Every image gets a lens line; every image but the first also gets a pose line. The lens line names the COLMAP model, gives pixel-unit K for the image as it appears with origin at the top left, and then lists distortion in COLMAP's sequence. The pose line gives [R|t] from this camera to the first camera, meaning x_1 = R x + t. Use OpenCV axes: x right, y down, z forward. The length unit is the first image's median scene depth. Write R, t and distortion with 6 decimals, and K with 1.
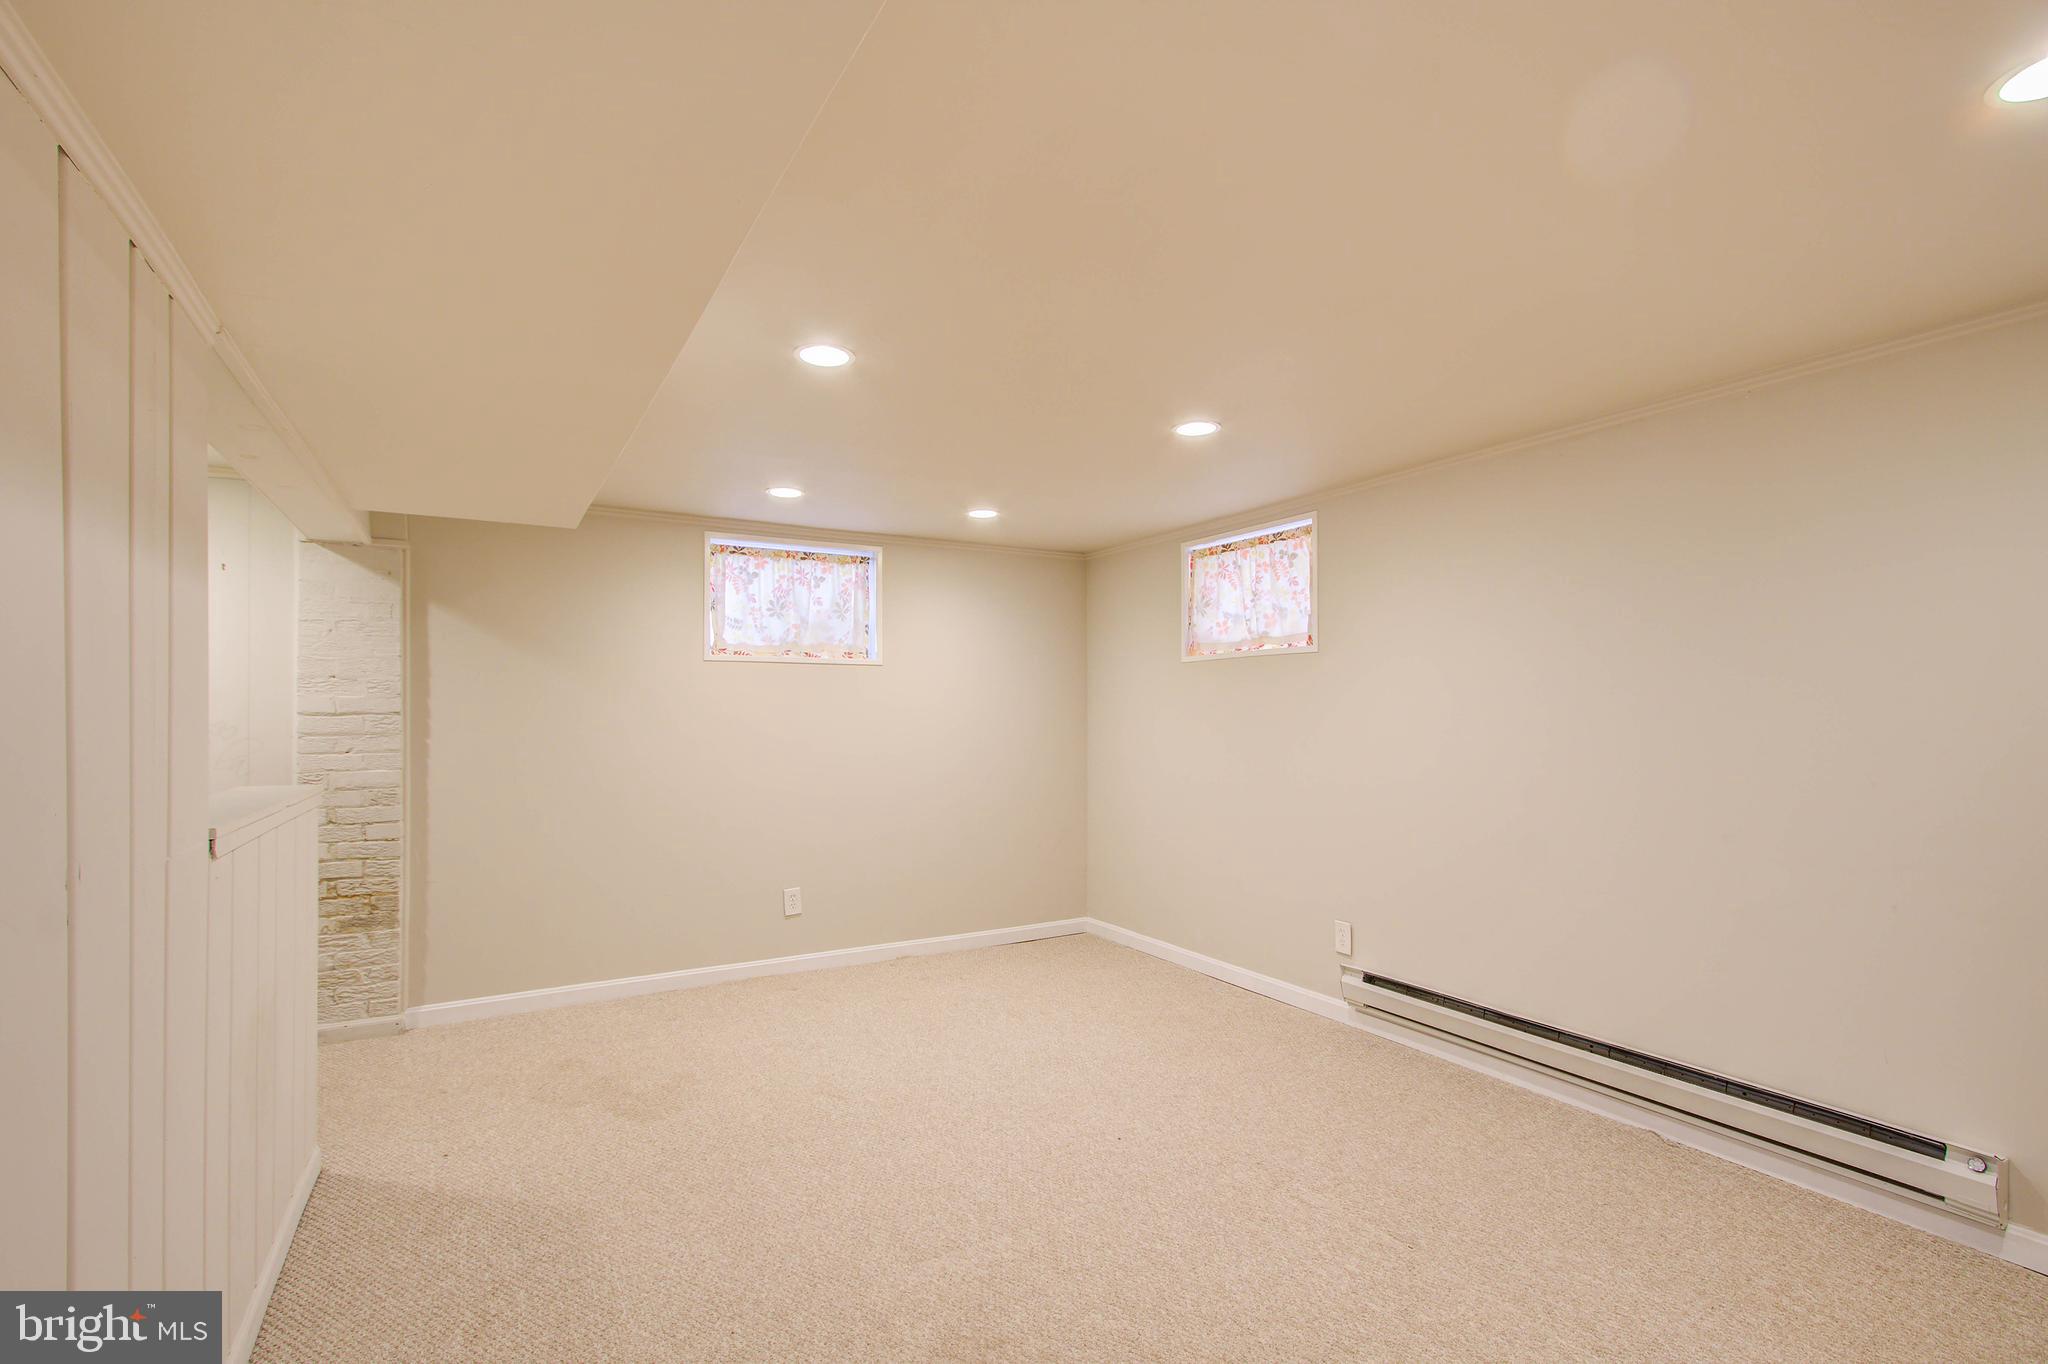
lens RADIAL K [[928.7, 0, 1019.1], [0, 928.7, 713.3], [0, 0, 1]] dist [0.001986, 0.000204]
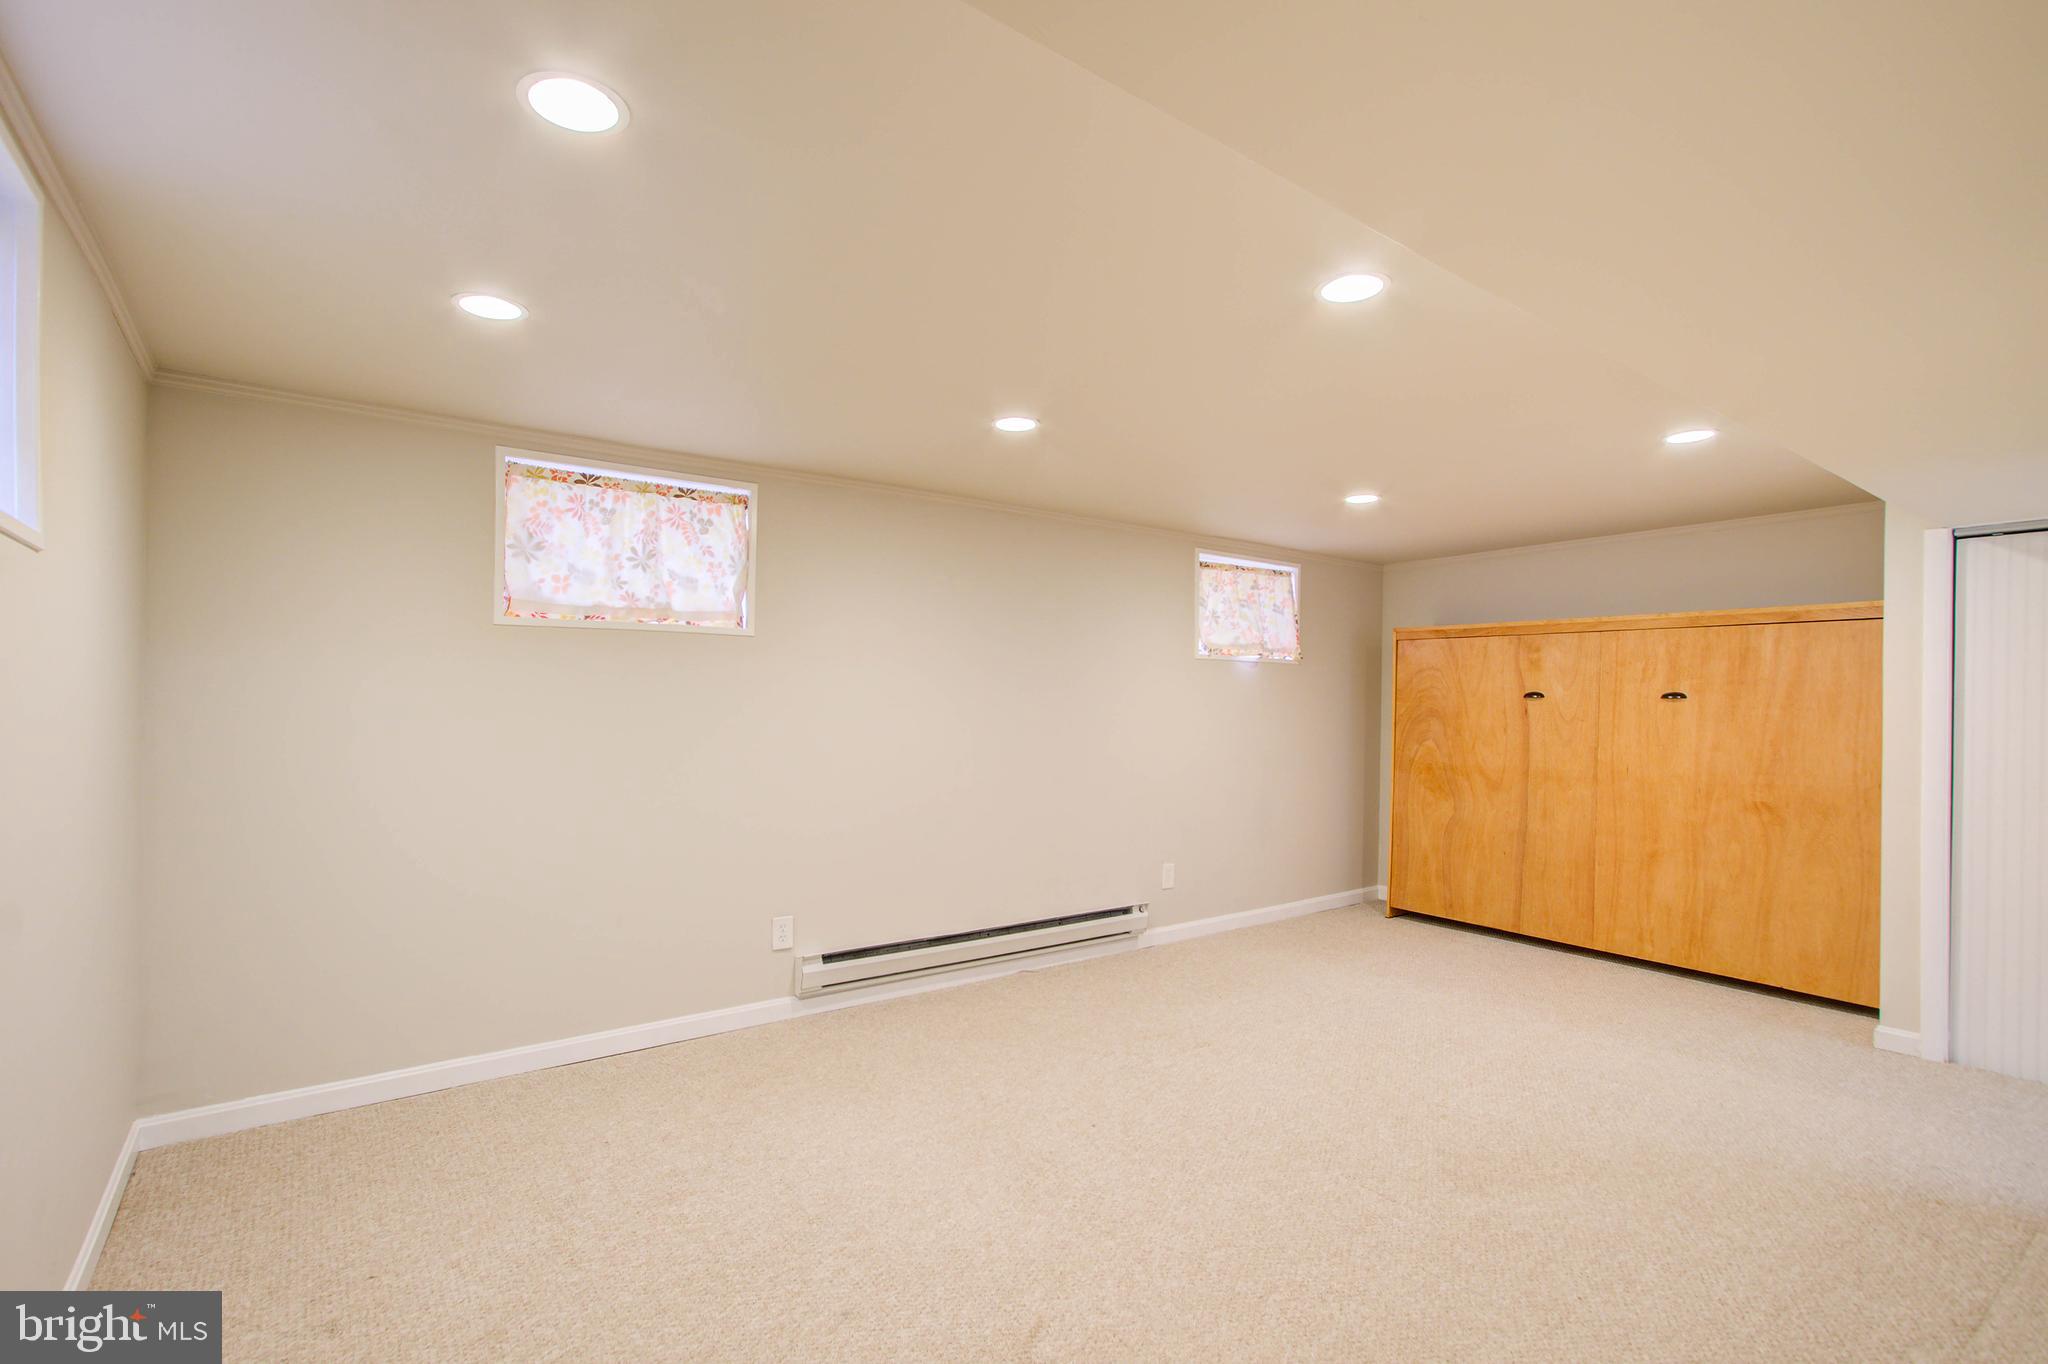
lens RADIAL K [[928.7, 0, 1019.1], [0, 928.7, 713.3], [0, 0, 1]] dist [0.001986, 0.000204]
pose [[-0.087817, 0.000801, 0.996136, -0.591910], [0.001132, 0.999999, -0.000704, 0.011668], [-0.996136, 0.001066, -0.087818, 0.772690]]
